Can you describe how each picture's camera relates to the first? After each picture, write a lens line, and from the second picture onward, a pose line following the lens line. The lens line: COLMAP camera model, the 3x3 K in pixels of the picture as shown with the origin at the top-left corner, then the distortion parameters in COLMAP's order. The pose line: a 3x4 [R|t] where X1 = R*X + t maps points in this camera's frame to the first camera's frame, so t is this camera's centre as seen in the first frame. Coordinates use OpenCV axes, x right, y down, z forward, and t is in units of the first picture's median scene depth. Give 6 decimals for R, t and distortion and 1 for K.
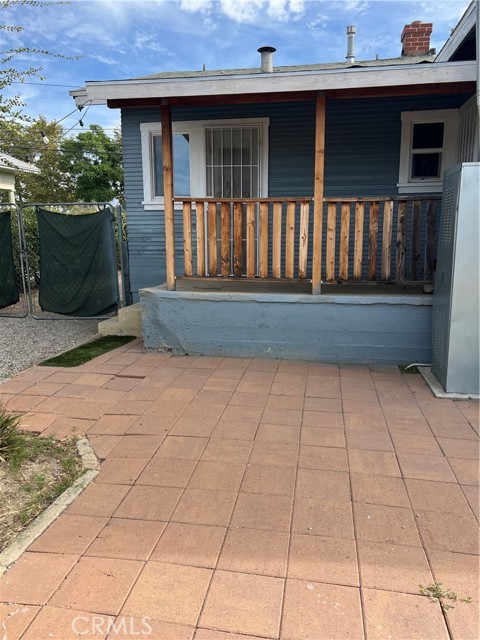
lens RADIAL K [[488.4, 0, 240.0], [0, 488.4, 320.0], [0, 0, 1]] dist [0.004728, -0.002544]
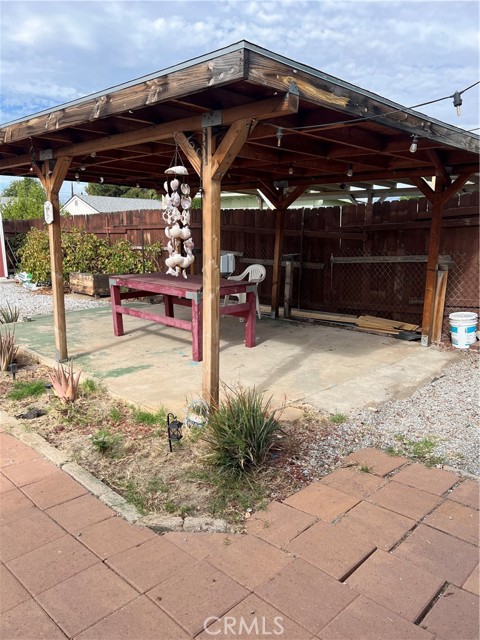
lens RADIAL K [[488.4, 0, 240.0], [0, 488.4, 320.0], [0, 0, 1]] dist [0.004728, -0.002544]
pose [[-0.563606, 0.152888, -0.811772, 0.248656], [-0.164049, 0.942432, 0.291394, -0.309153], [0.809590, 0.297401, -0.506080, 1.608331]]
